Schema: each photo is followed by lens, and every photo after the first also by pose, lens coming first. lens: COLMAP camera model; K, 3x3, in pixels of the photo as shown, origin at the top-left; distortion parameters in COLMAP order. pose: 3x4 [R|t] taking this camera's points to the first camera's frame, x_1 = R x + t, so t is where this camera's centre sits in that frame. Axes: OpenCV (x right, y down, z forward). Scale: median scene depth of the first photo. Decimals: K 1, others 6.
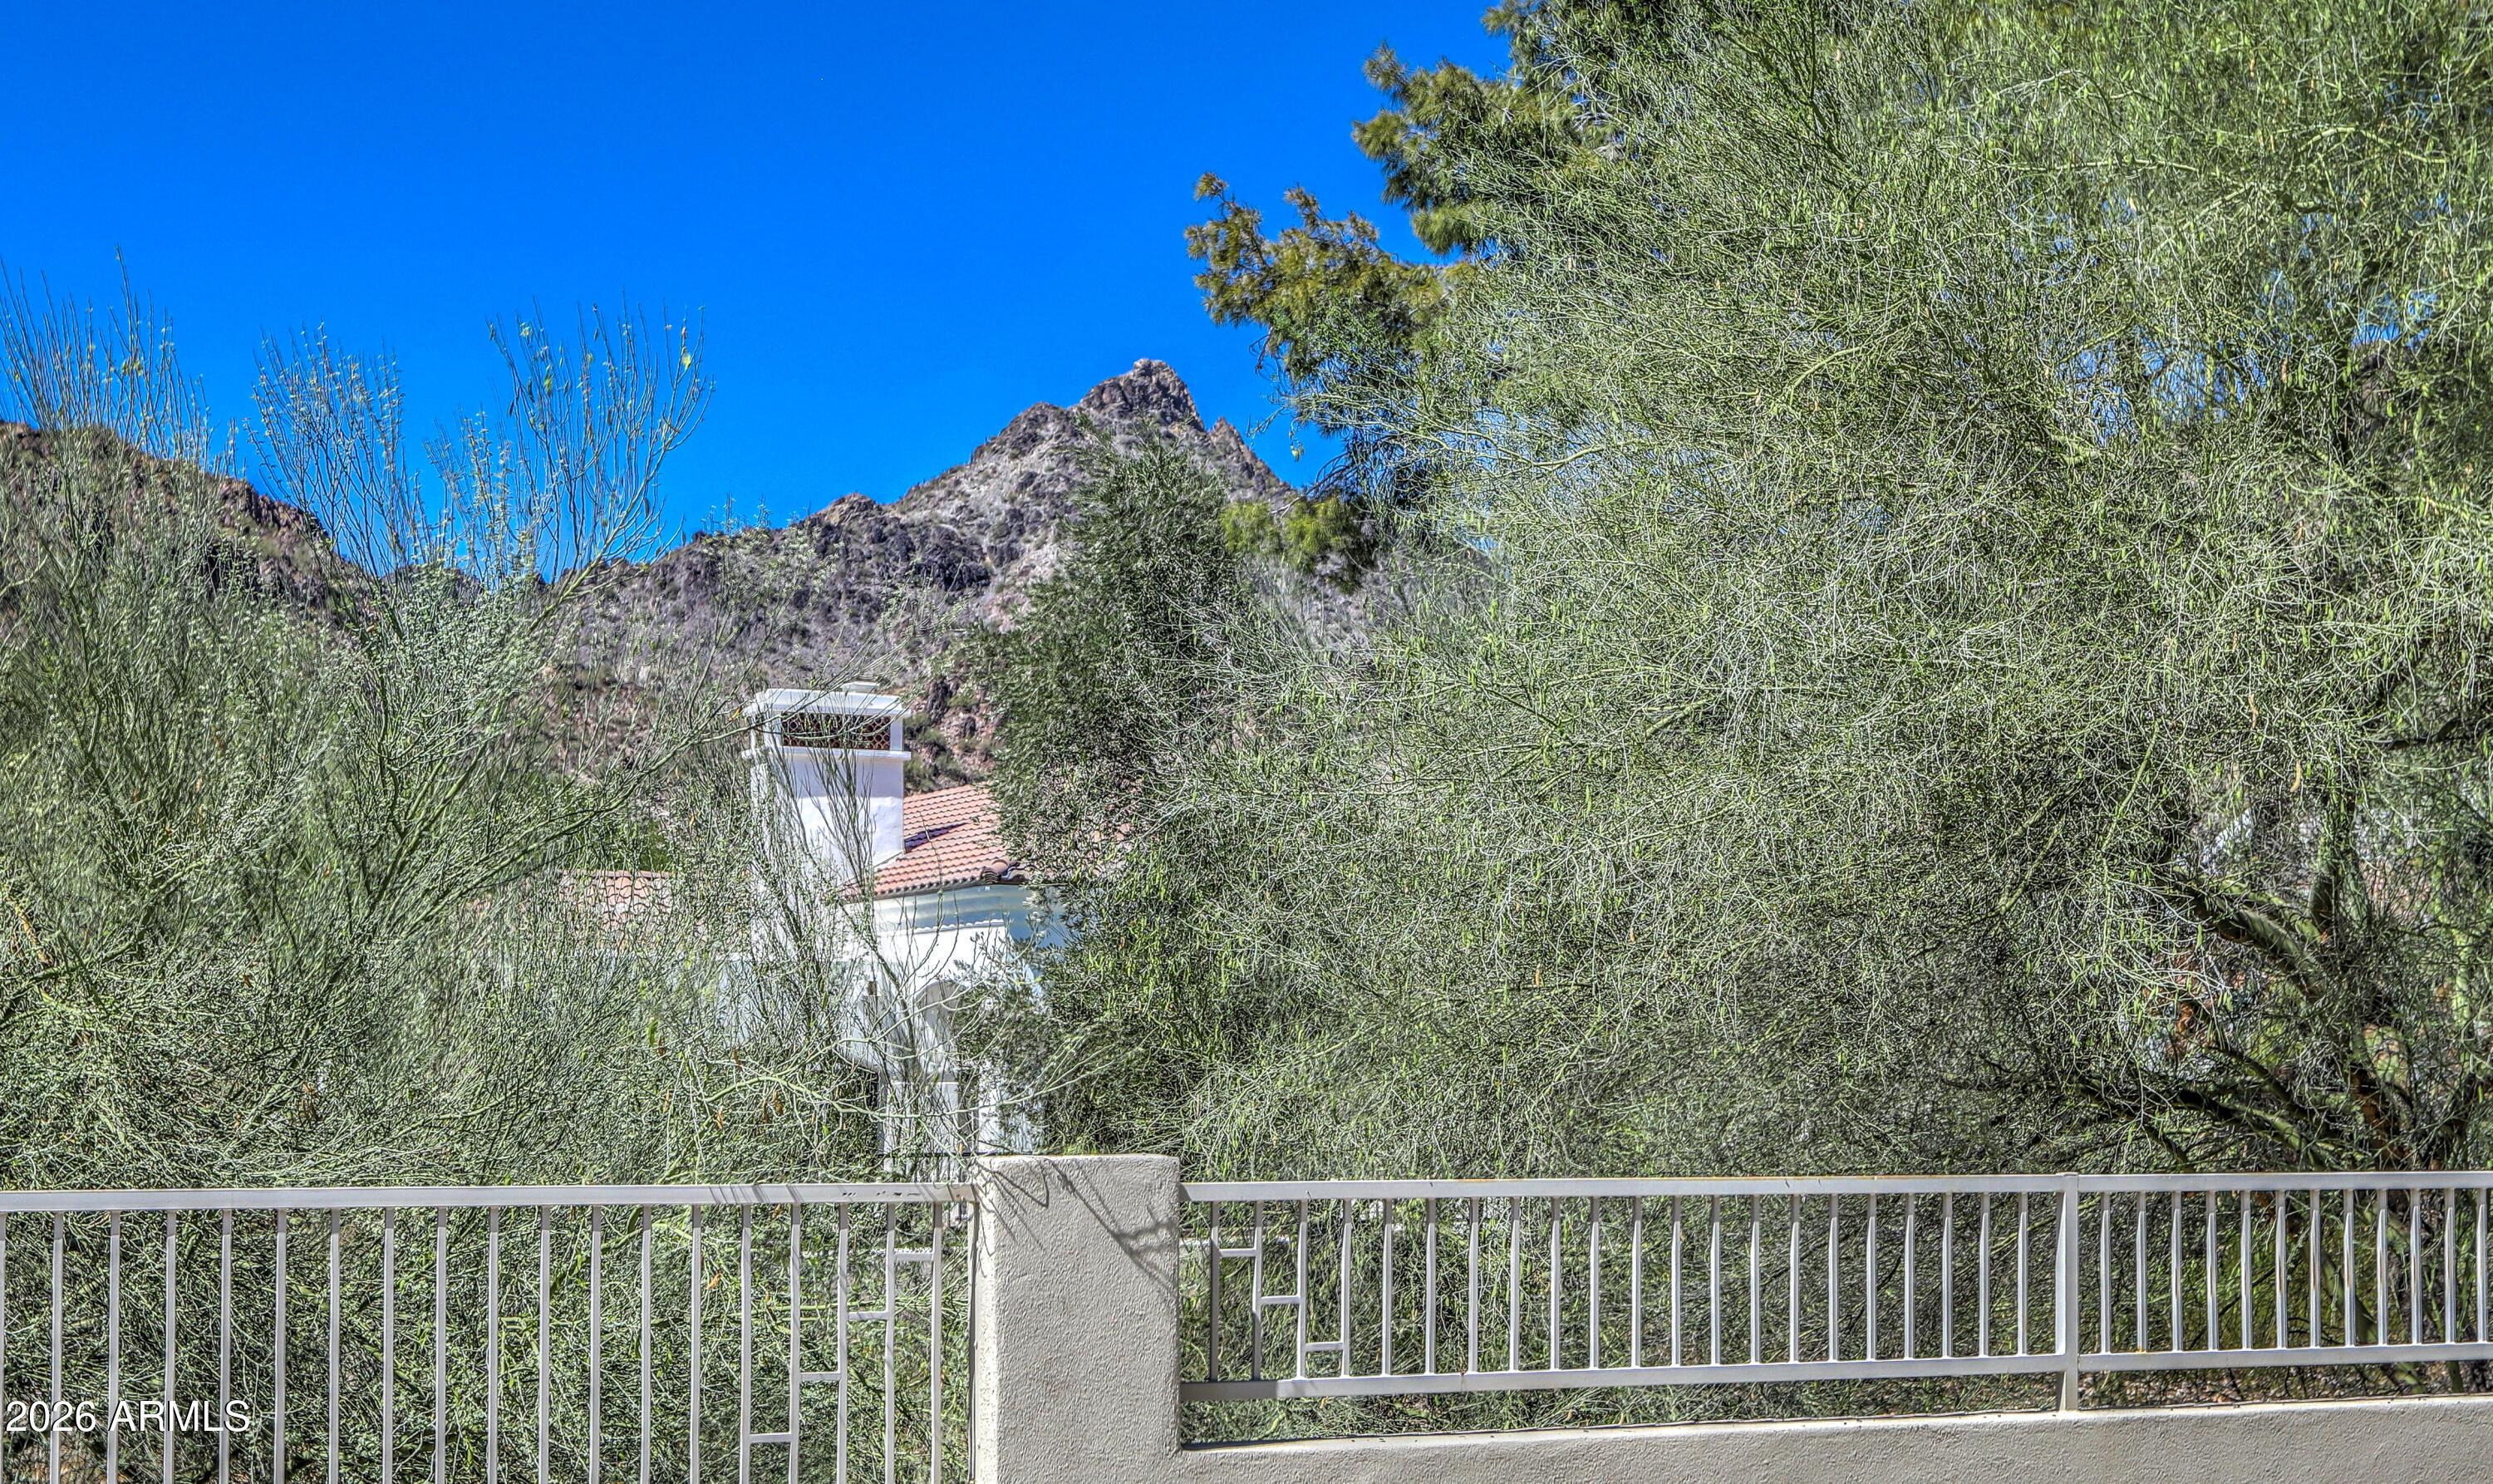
lens RADIAL K [[3288.4, 0, 1254.2], [0, 3288.4, 756.8], [0, 0, 1]] dist [0.135886, 0.000000]
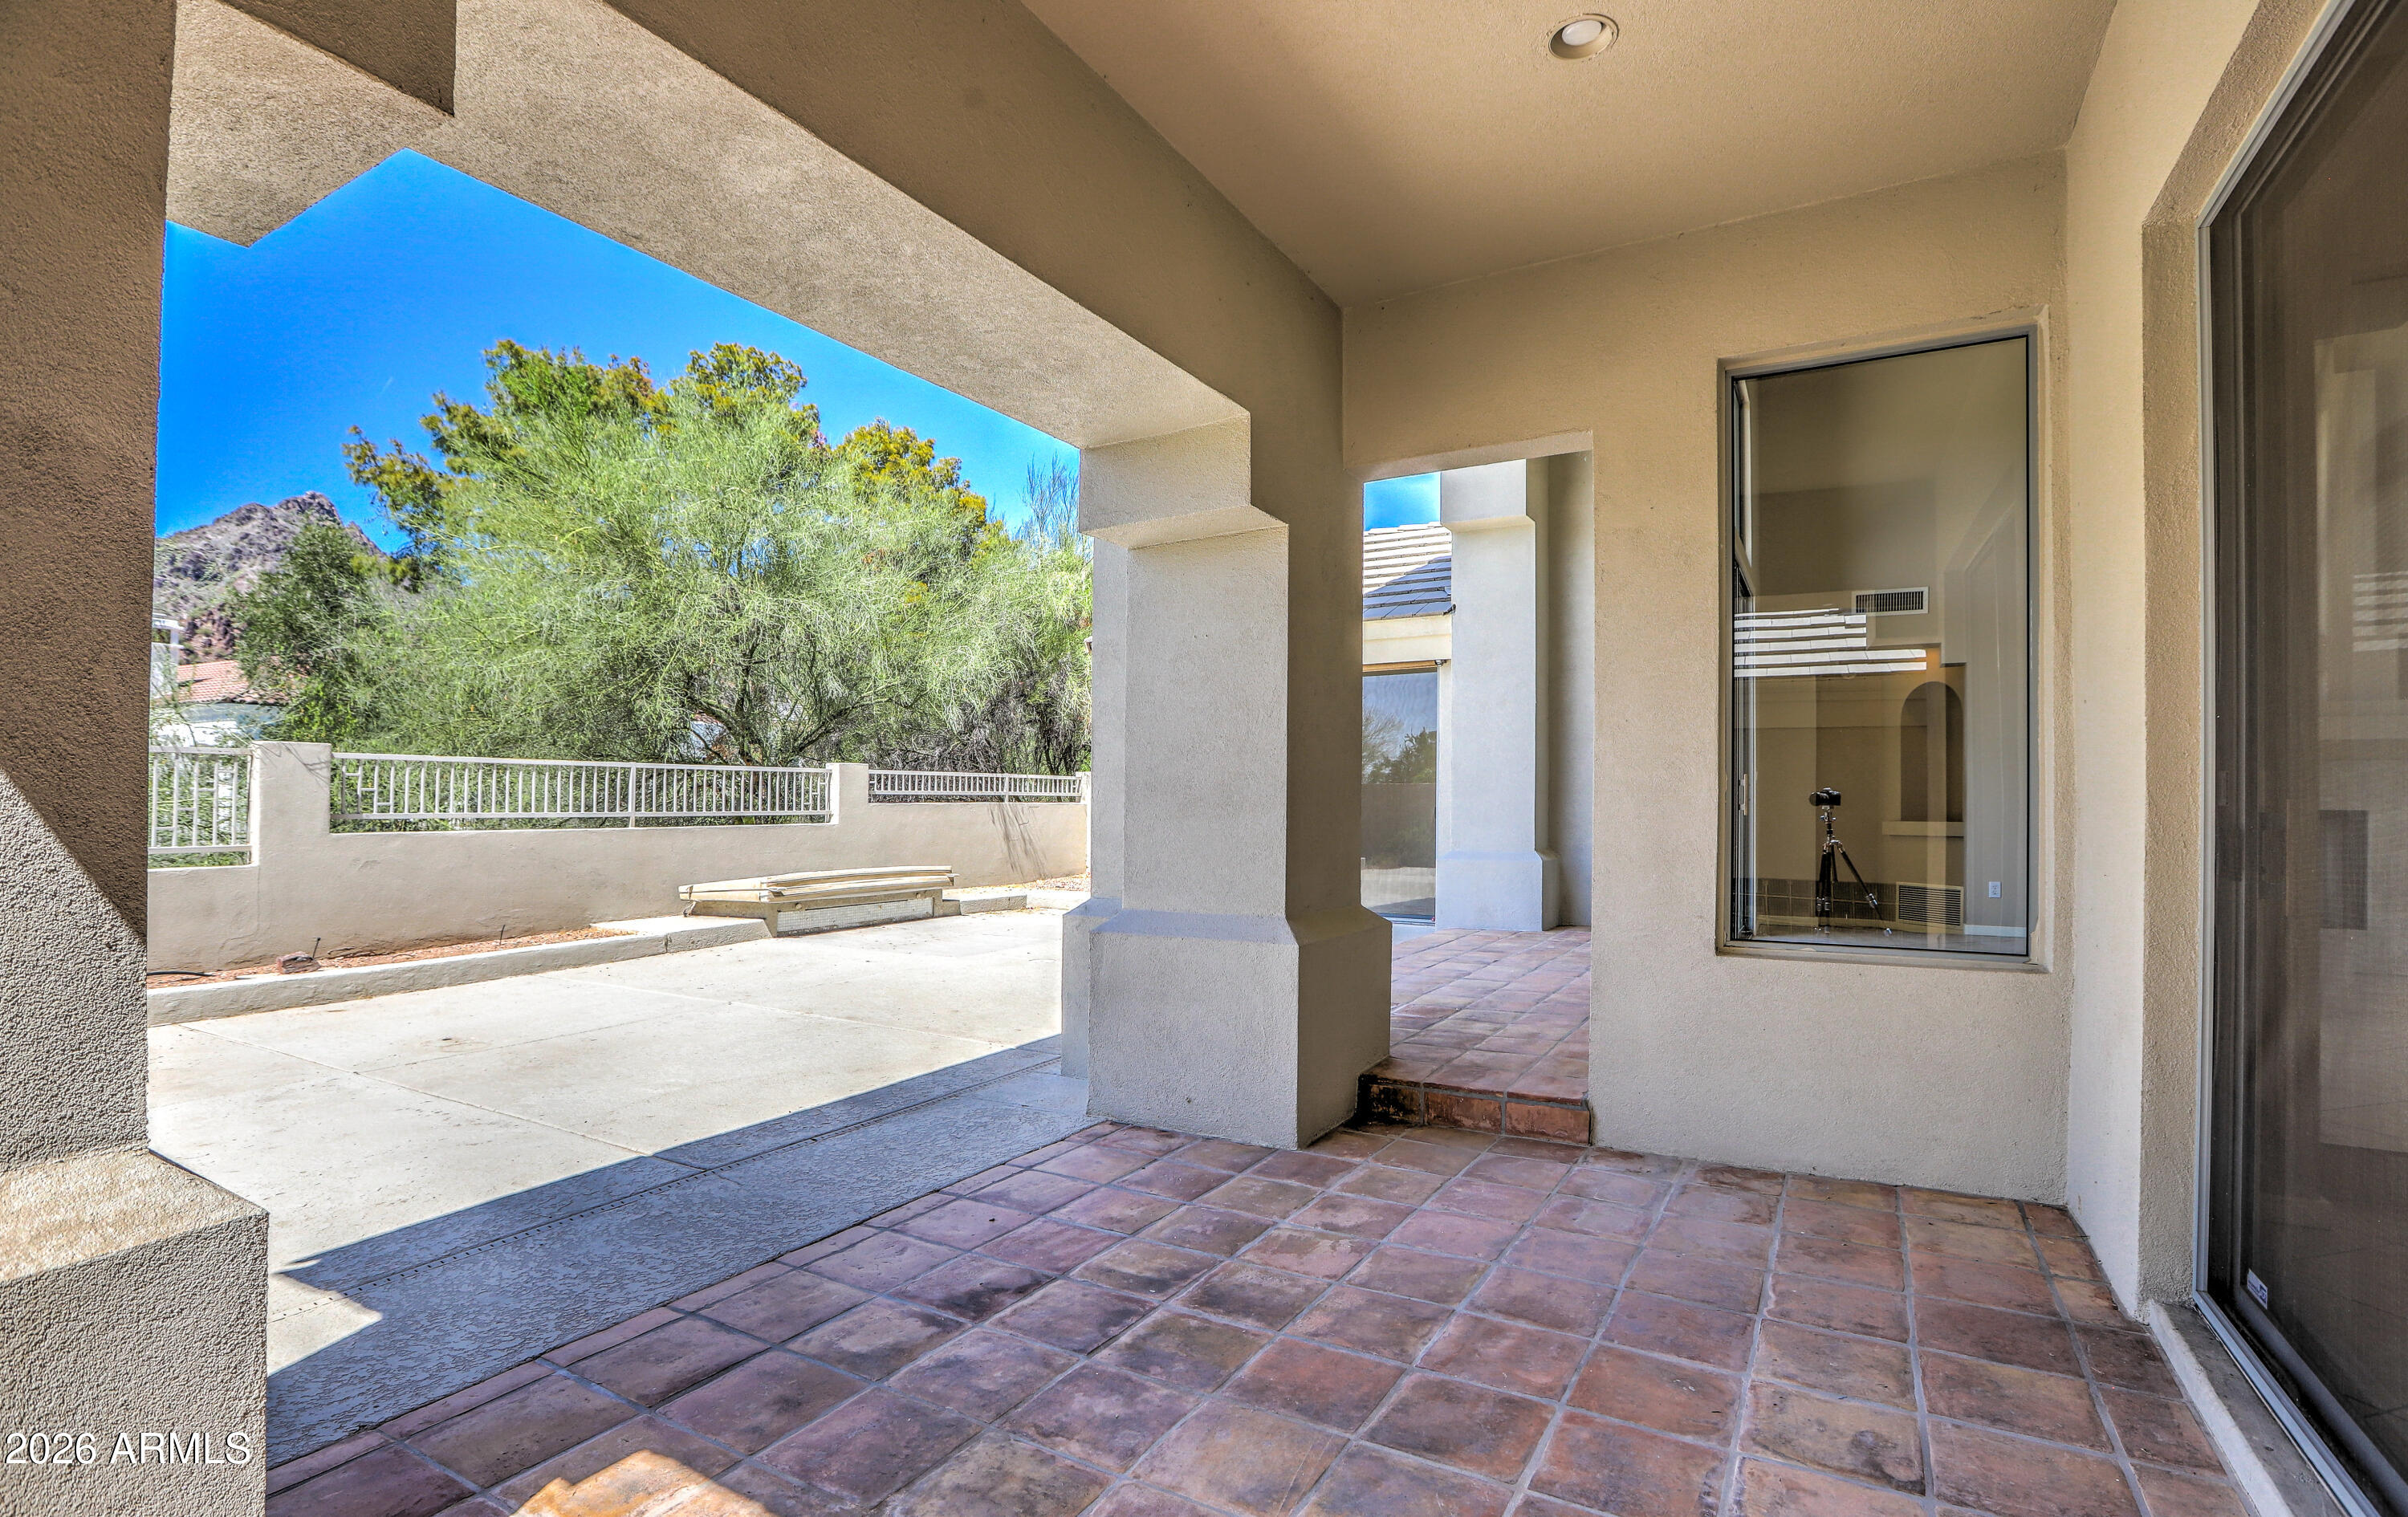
lens RADIAL K [[1116.7, 0, 1203.5], [0, 1116.7, 762.4], [0, 0, 1]] dist [-0.021499, 0.000671]
pose [[0.794069, 0.028117, 0.607178, 0.000480], [-0.063892, 0.997257, 0.037377, 0.032565], [-0.604461, -0.068474, 0.793687, -0.285359]]
